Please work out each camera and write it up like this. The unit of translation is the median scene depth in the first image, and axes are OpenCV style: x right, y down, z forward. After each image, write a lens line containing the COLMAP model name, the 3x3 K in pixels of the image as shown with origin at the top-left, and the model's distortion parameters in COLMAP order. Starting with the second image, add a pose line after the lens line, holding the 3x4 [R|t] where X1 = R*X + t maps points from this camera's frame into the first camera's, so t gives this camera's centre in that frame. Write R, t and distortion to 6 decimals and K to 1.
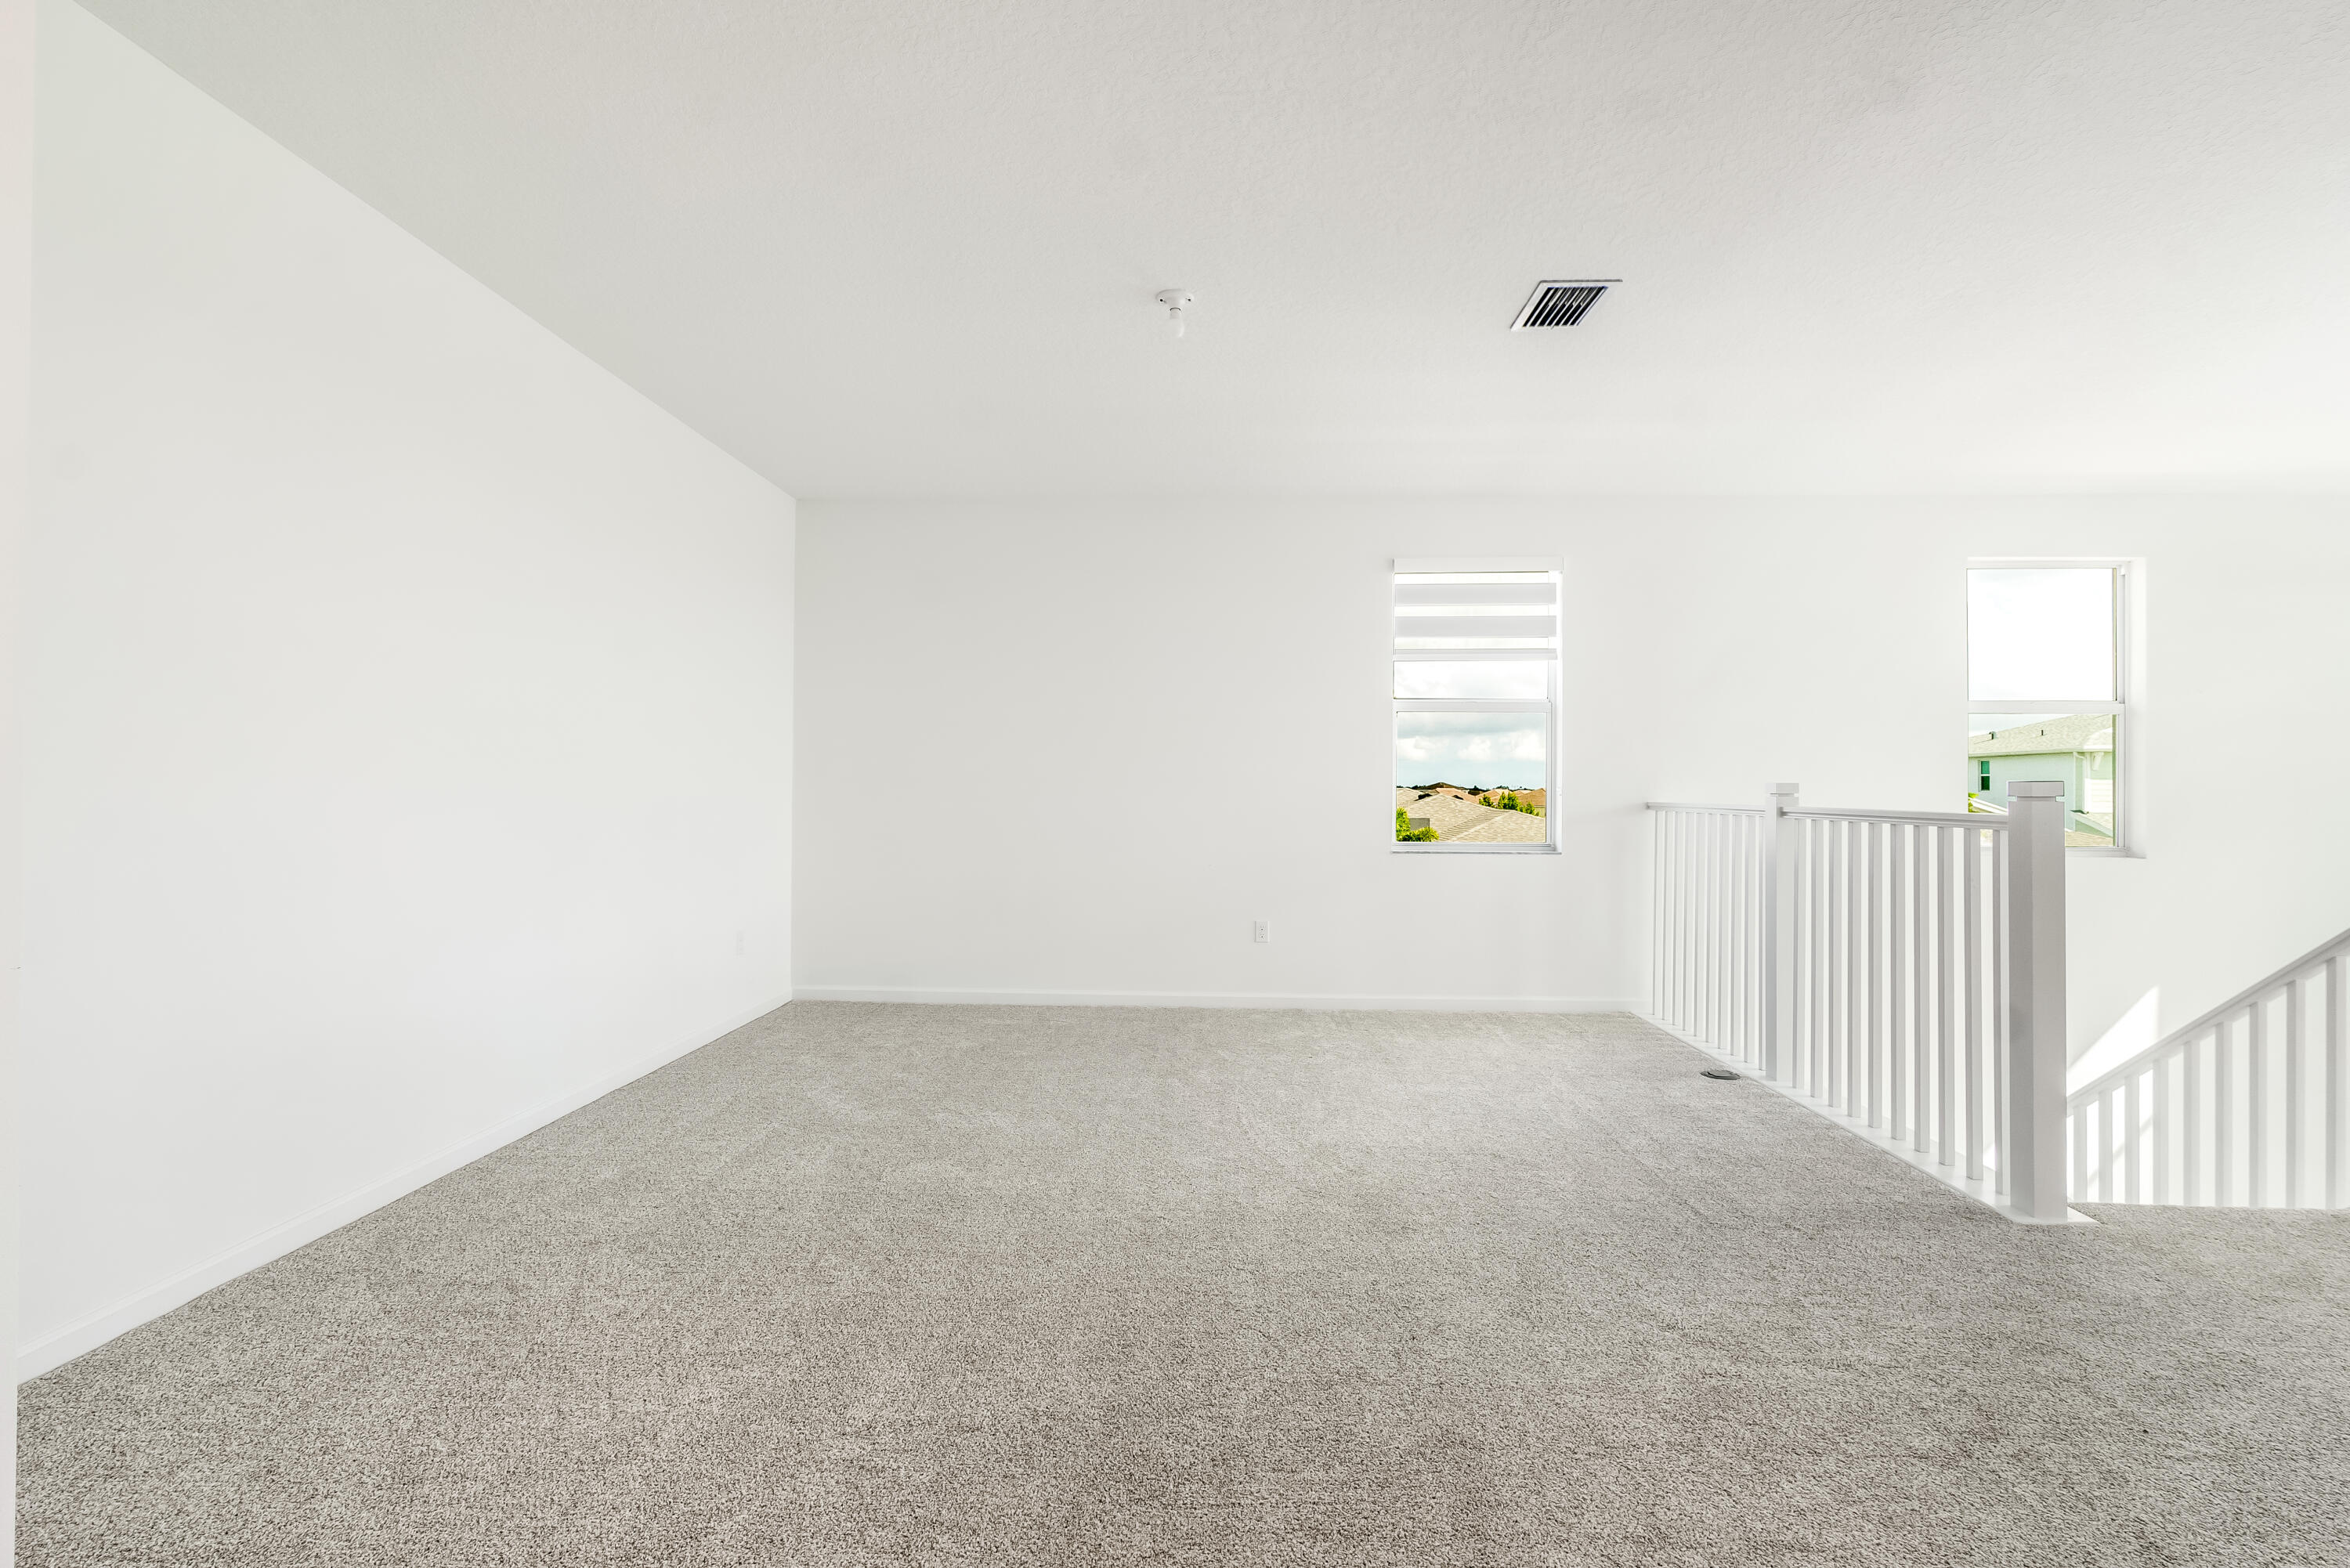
lens RADIAL K [[1073.8, 0, 1165.2], [0, 1073.8, 784.9], [0, 0, 1]] dist [-0.009388, -0.000056]
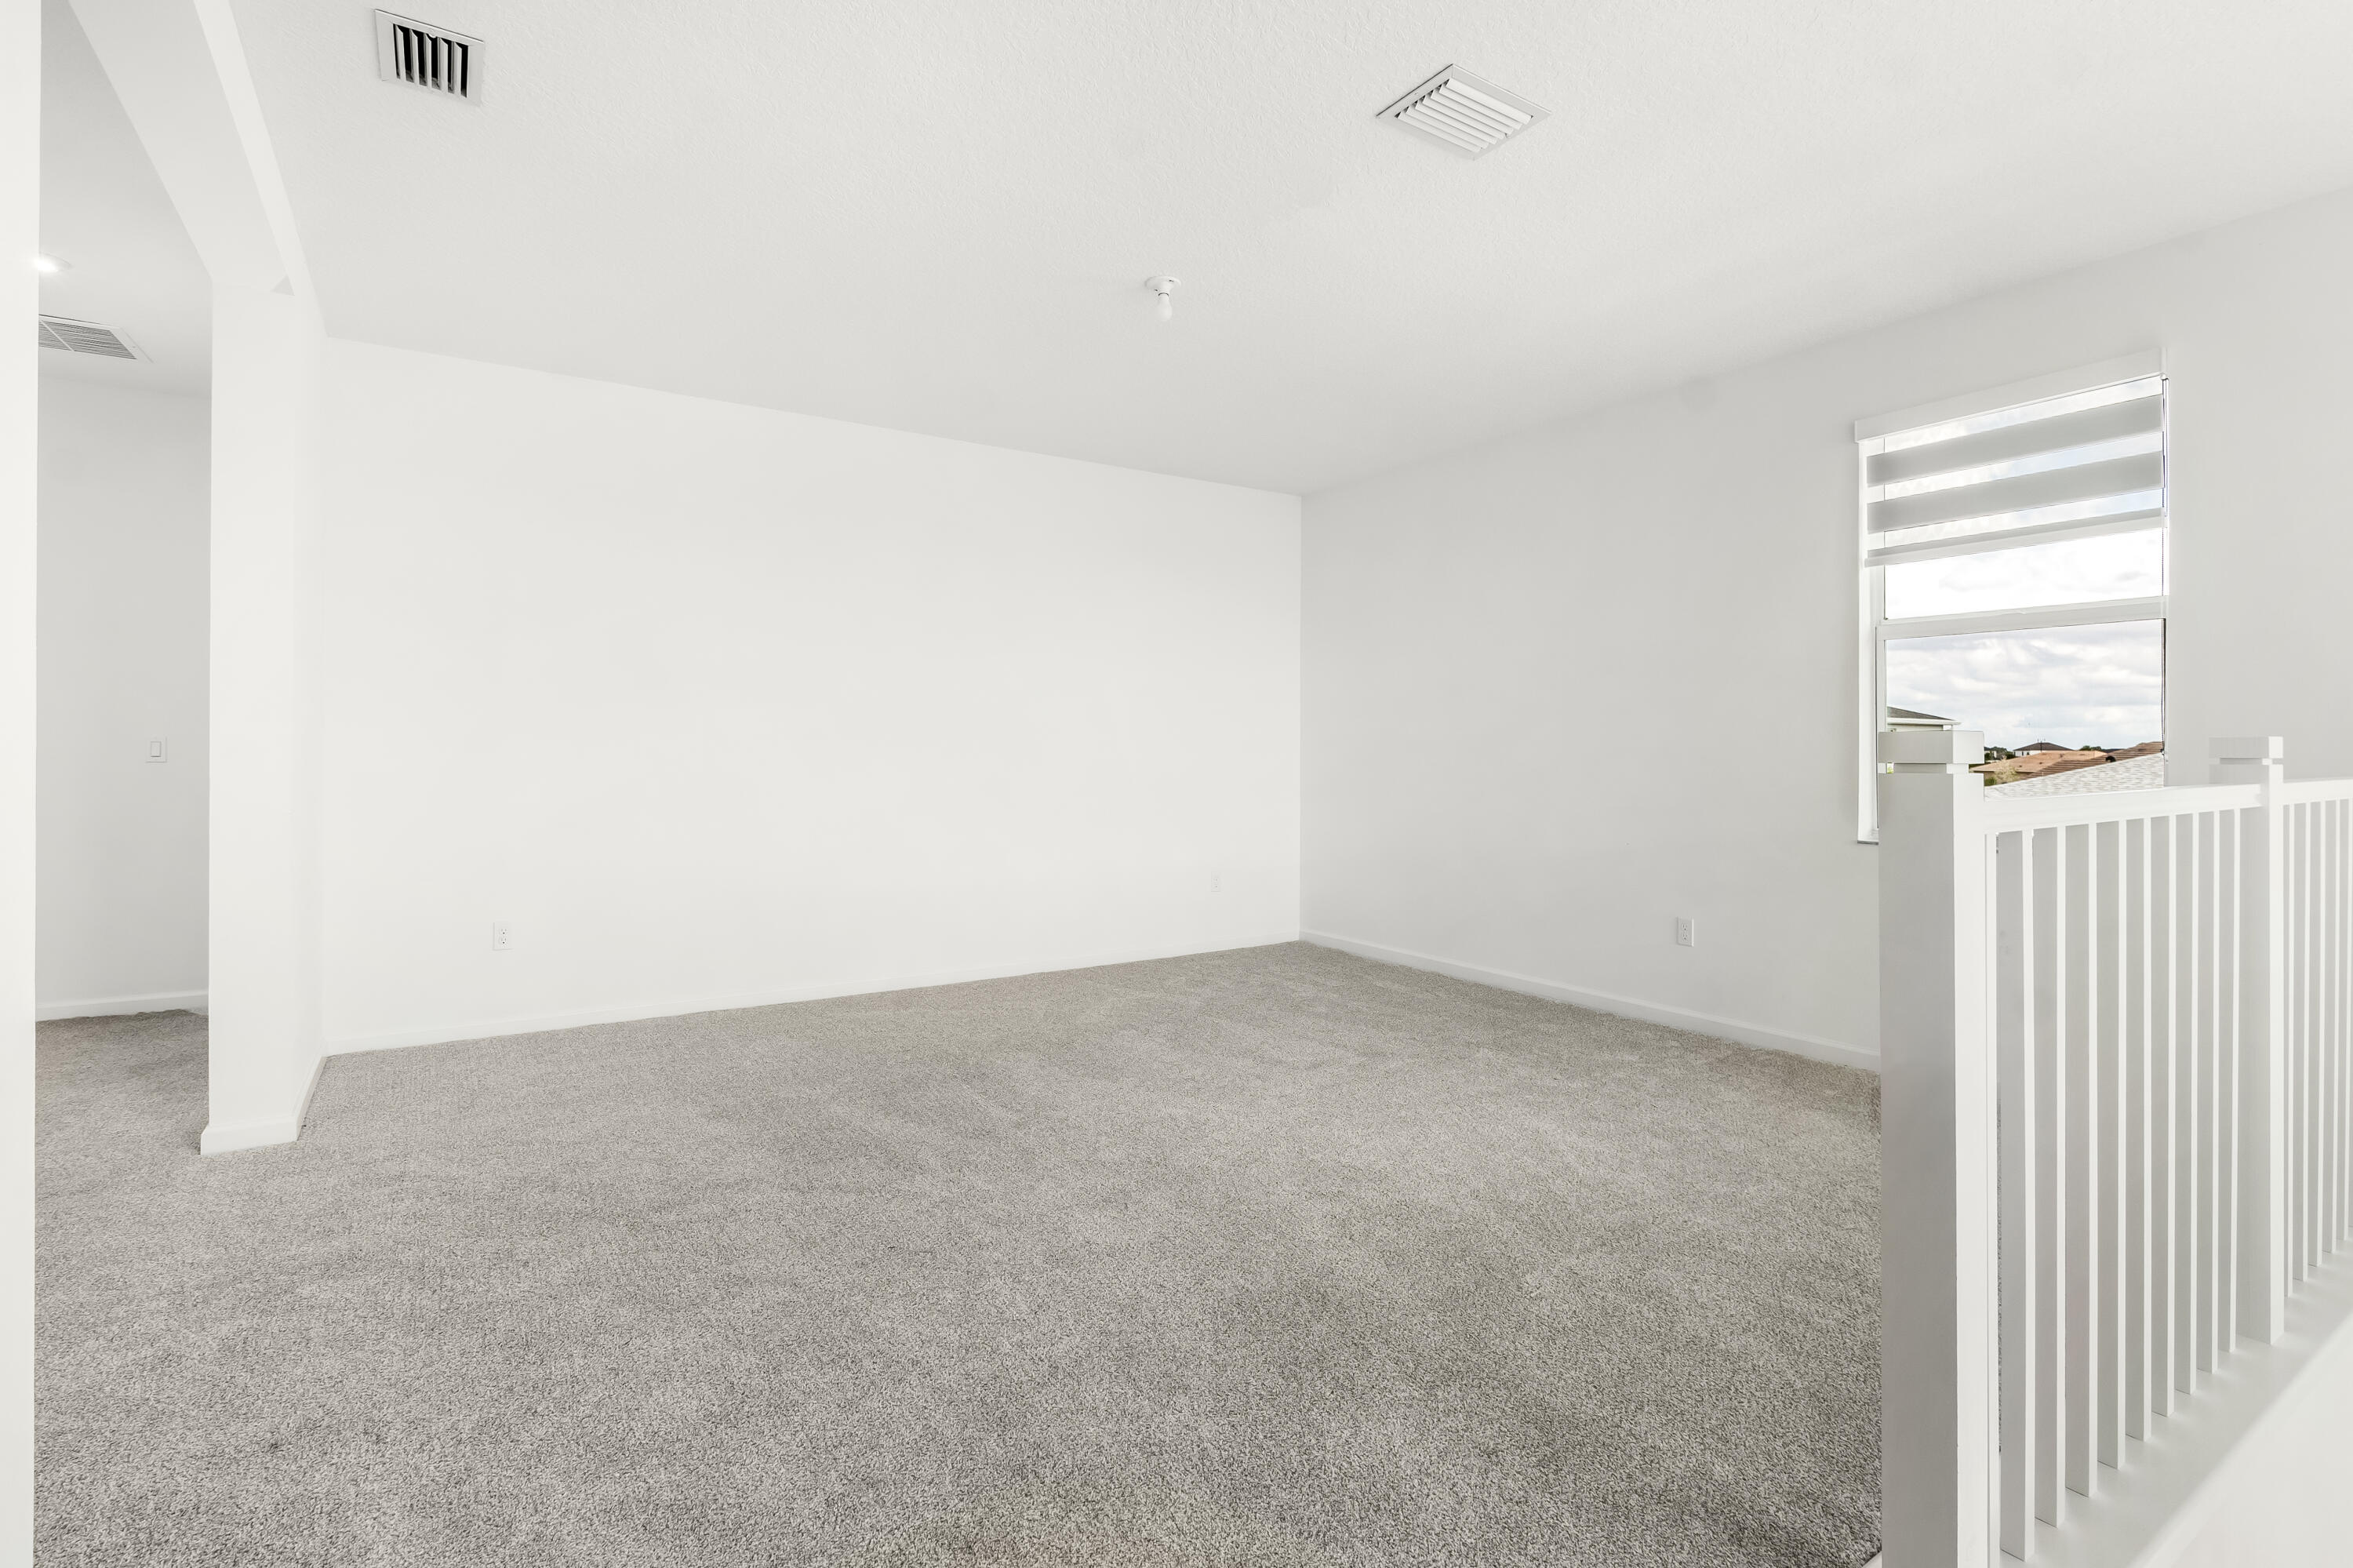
lens RADIAL K [[1086.7, 0, 1170.2], [0, 1086.7, 760.5], [0, 0, 1]] dist [-0.002201, 0.000071]
pose [[0.589791, 0.002457, -0.807552, 0.519347], [0.004471, 0.999970, 0.006308, 0.002576], [0.807544, -0.007331, 0.589762, 0.225311]]
